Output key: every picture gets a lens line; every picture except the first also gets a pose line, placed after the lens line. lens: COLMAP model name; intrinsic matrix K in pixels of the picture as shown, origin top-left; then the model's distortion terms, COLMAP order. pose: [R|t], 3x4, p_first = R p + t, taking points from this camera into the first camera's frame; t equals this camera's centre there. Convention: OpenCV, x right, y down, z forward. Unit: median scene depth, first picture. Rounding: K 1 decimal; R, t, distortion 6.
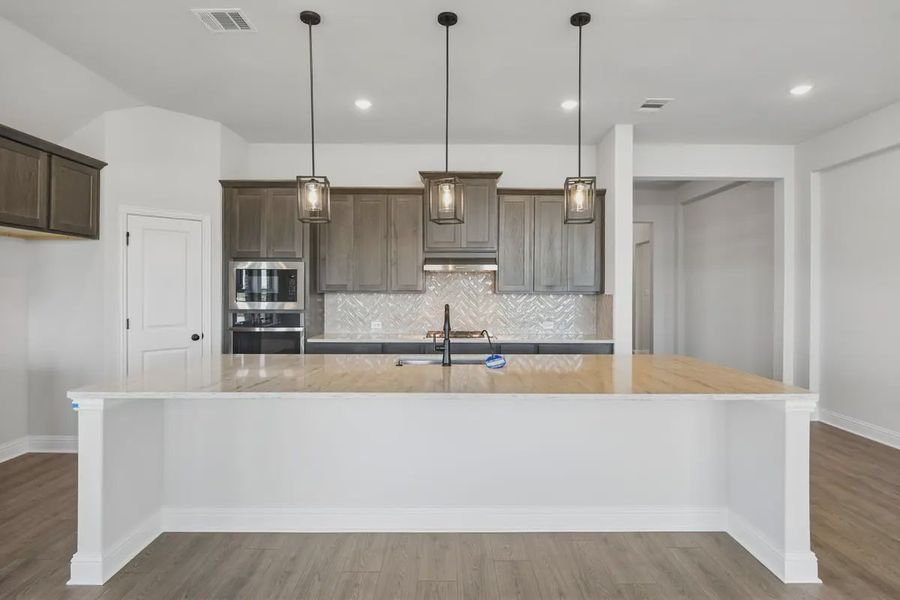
lens RADIAL K [[467.9, 0, 452.7], [0, 467.9, 296.7], [0, 0, 1]] dist [-0.007071, 0.000111]
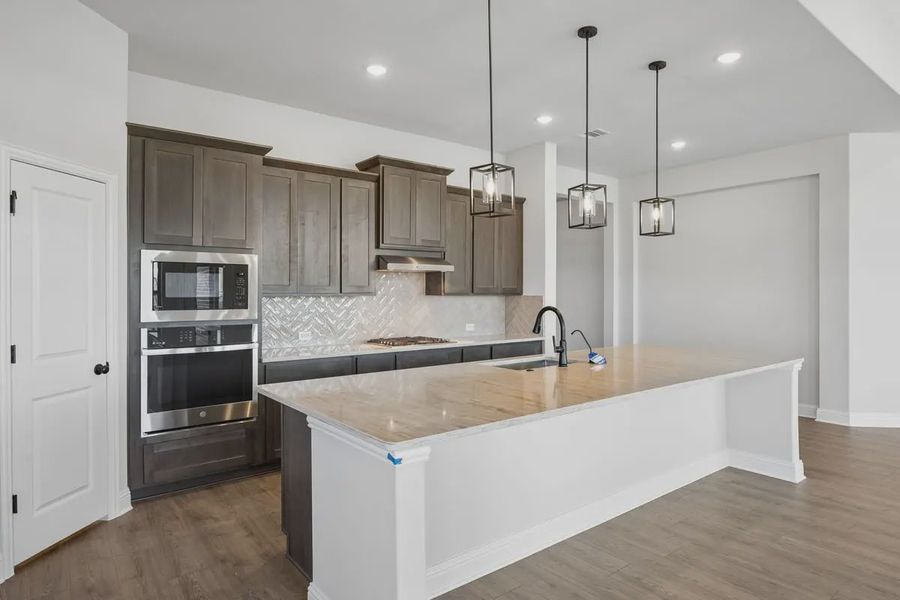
lens RADIAL K [[517.4, 0, 452.2], [0, 517.4, 302.8], [0, 0, 1]] dist [-0.006423, -0.006132]
pose [[0.795910, -0.015697, 0.605211, -0.571554], [0.012129, 0.999877, 0.009982, -0.002694], [-0.605293, -0.000604, 0.796003, 0.163258]]
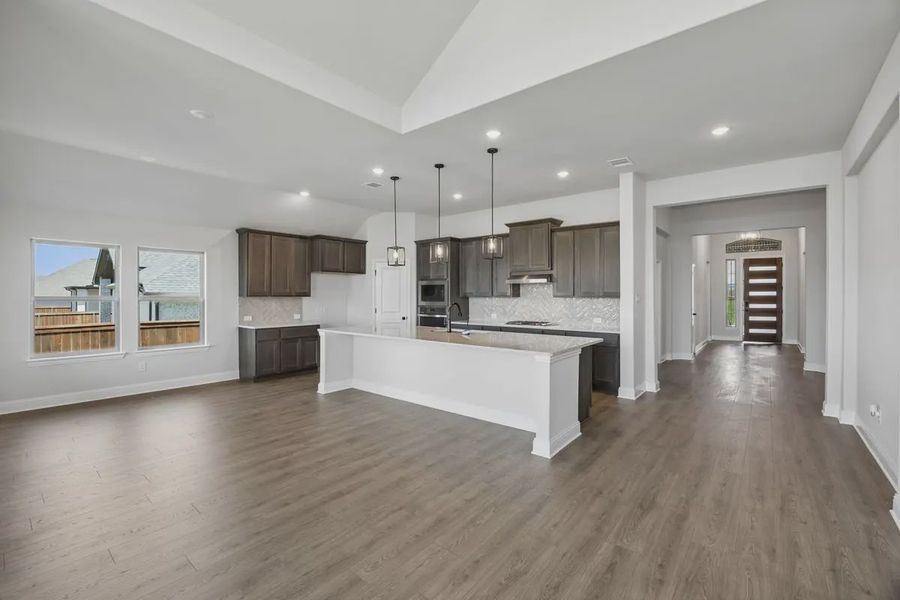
lens RADIAL K [[392.3, 0, 452.3], [0, 392.3, 298.8], [0, 0, 1]] dist [-0.005366, -0.000508]
pose [[0.768010, 0.003532, -0.640429, 0.707313], [-0.006451, 0.999977, -0.002221, 0.002773], [0.640406, 0.005837, 0.768015, -0.194409]]
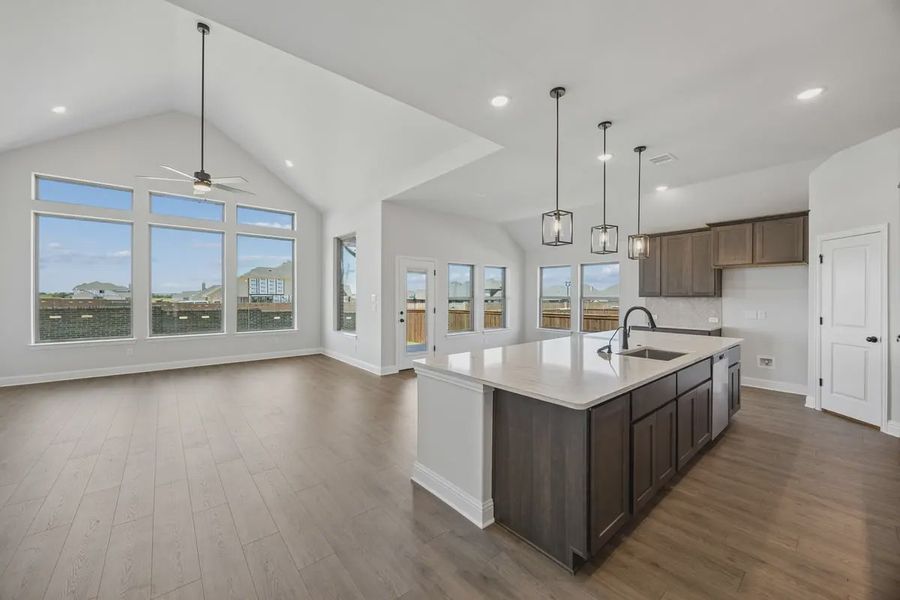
lens RADIAL K [[351.6, 0, 456.1], [0, 351.6, 296.6], [0, 0, 1]] dist [-0.000300, -0.000930]
pose [[-0.755710, -0.000108, -0.654906, 0.703225], [-0.009414, 0.999898, 0.010697, -0.012524], [0.654839, 0.014249, -0.755634, 0.946733]]
